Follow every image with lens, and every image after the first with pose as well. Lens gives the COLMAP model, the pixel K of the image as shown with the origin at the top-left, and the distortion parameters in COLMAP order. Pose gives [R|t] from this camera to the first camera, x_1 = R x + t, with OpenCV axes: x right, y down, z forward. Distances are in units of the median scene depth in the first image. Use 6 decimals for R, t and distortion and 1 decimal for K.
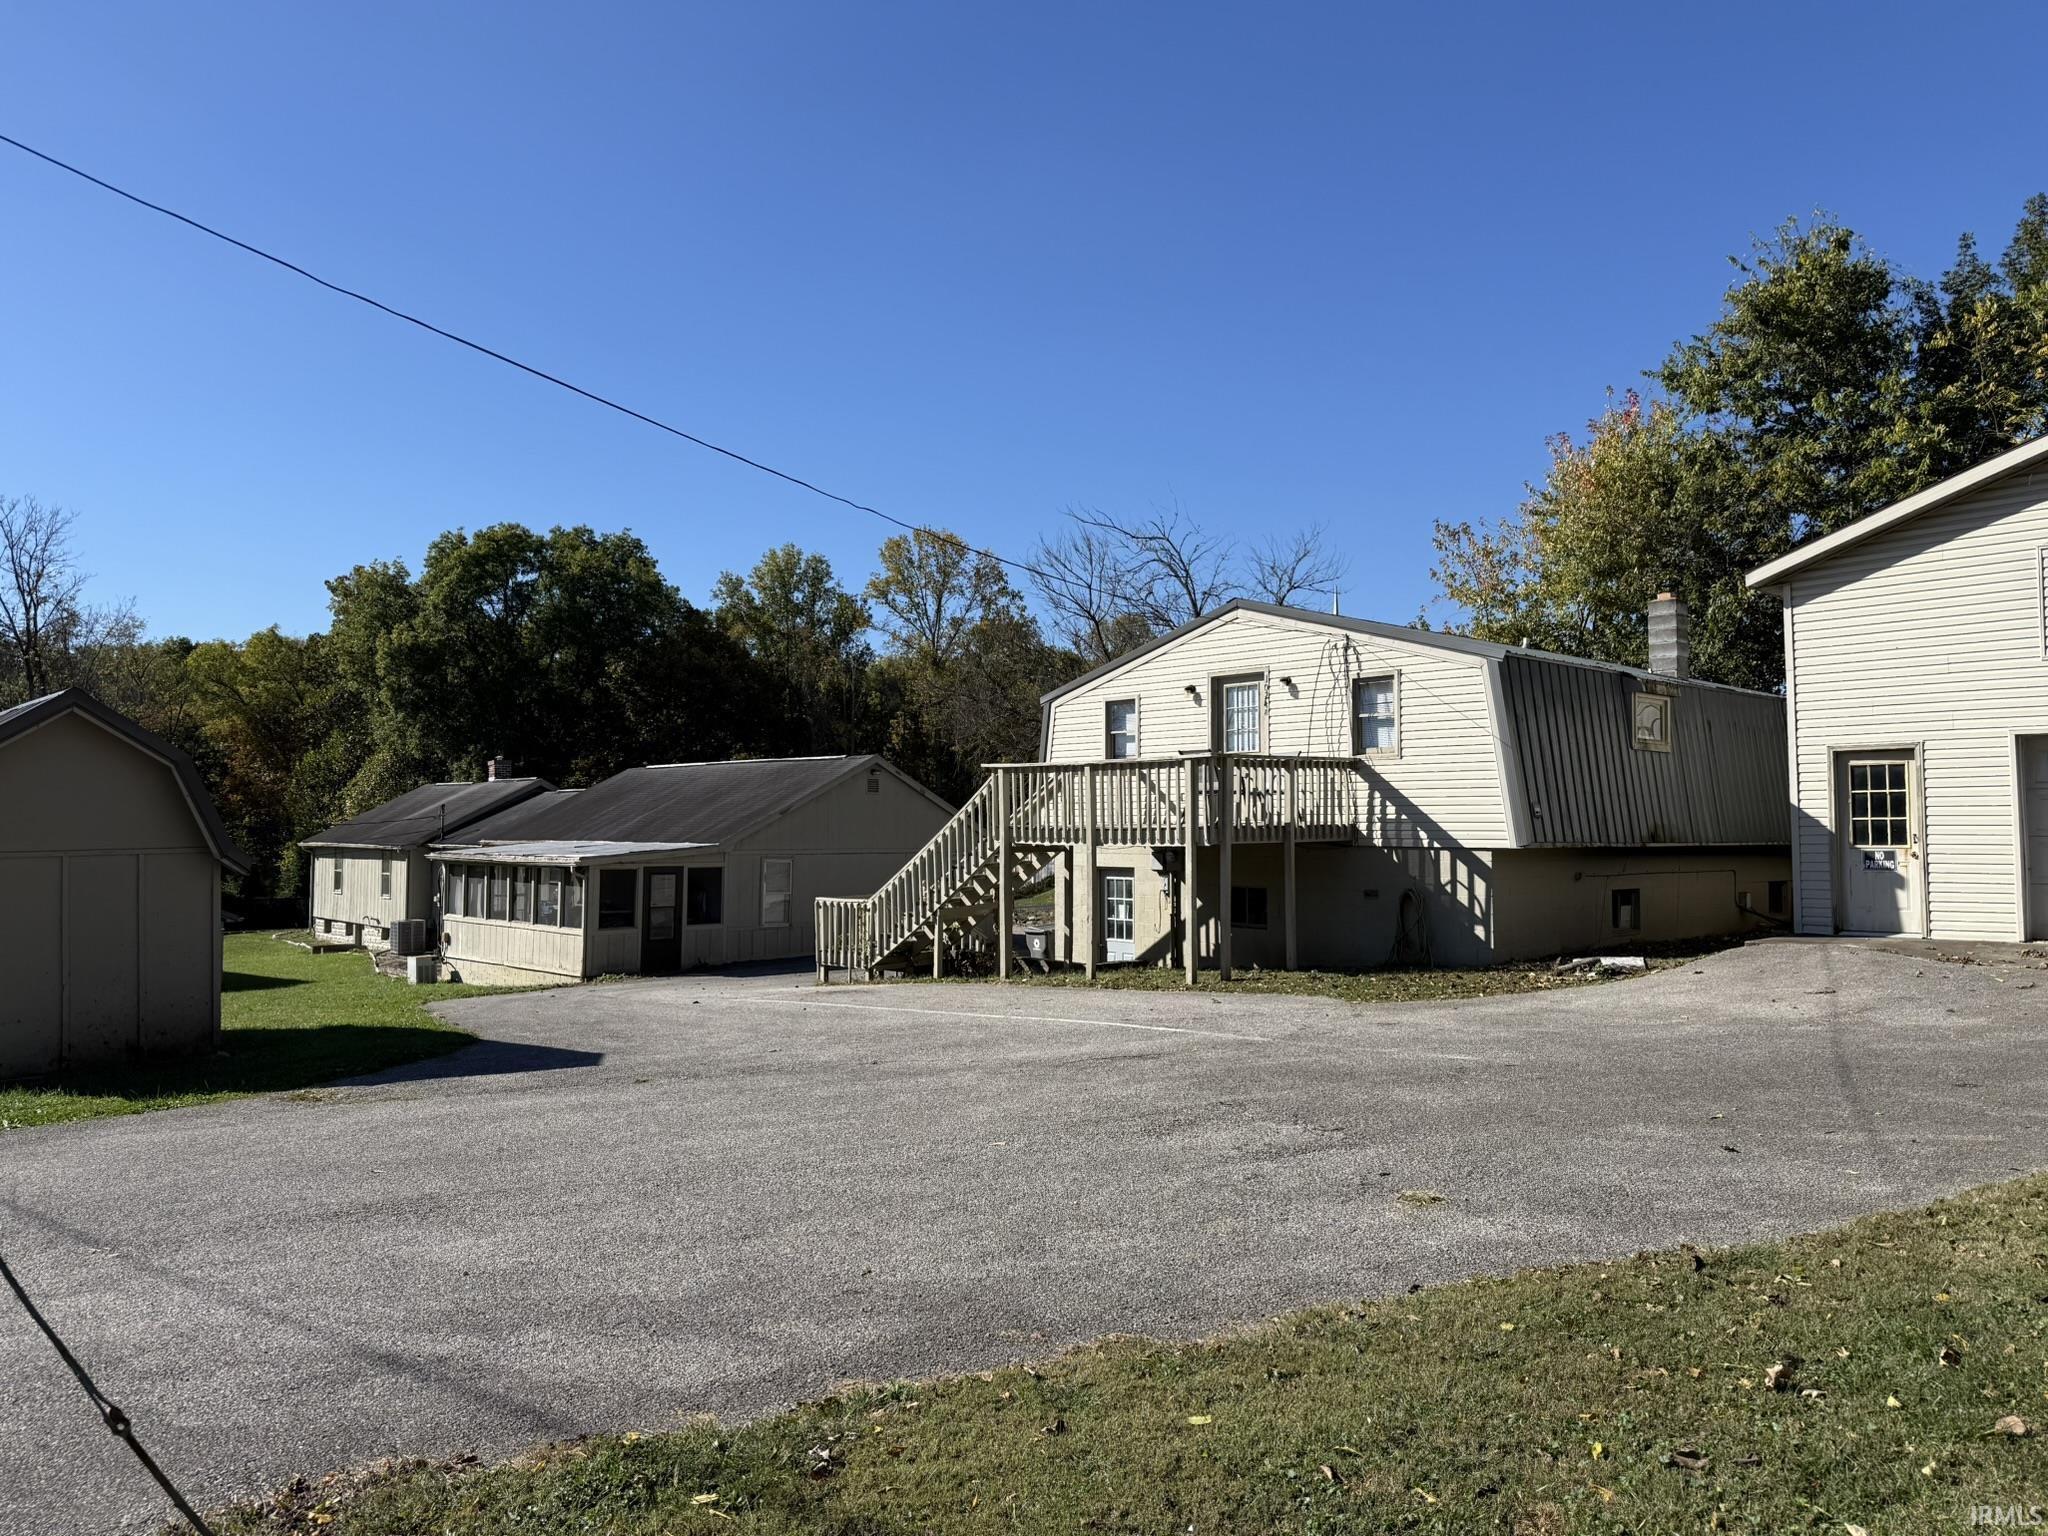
lens RADIAL K [[1438.0, 0, 1019.5], [0, 1438.0, 779.5], [0, 0, 1]] dist [0.048157, -0.058543]
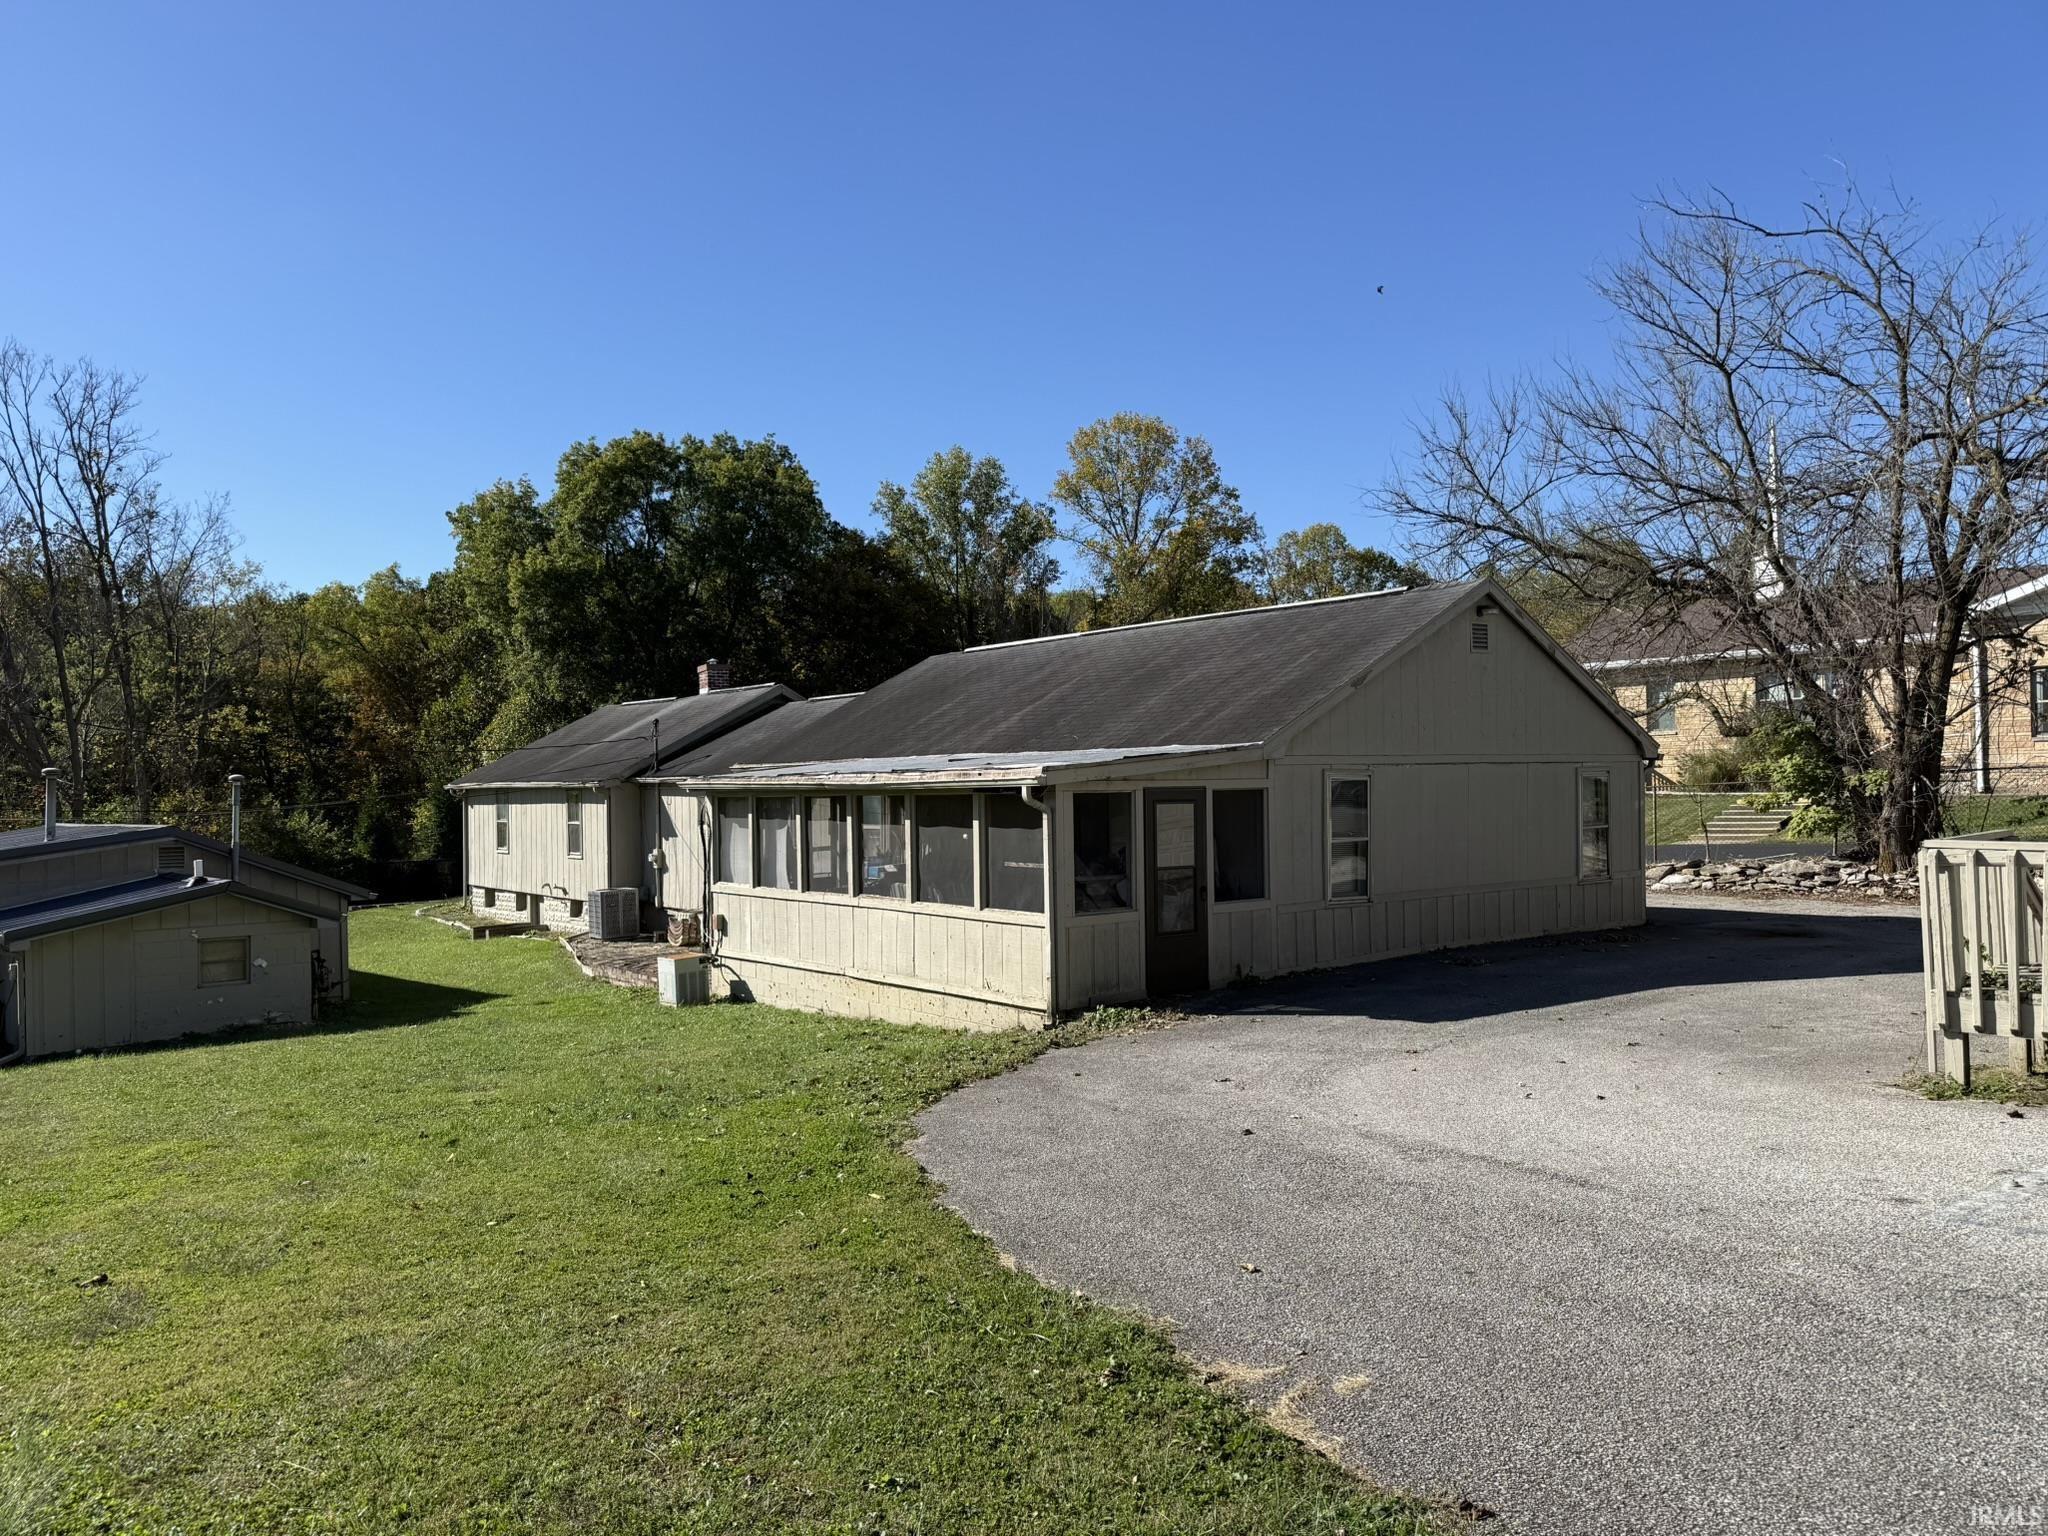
lens RADIAL K [[1438.0, 0, 1033.5], [0, 1438.0, 808.8], [0, 0, 1]] dist [0.048157, -0.058543]
pose [[0.997769, -0.021978, -0.063044, -0.239424], [0.025423, 0.998197, 0.054368, 0.035800], [0.061735, -0.055849, 0.996529, 0.445068]]
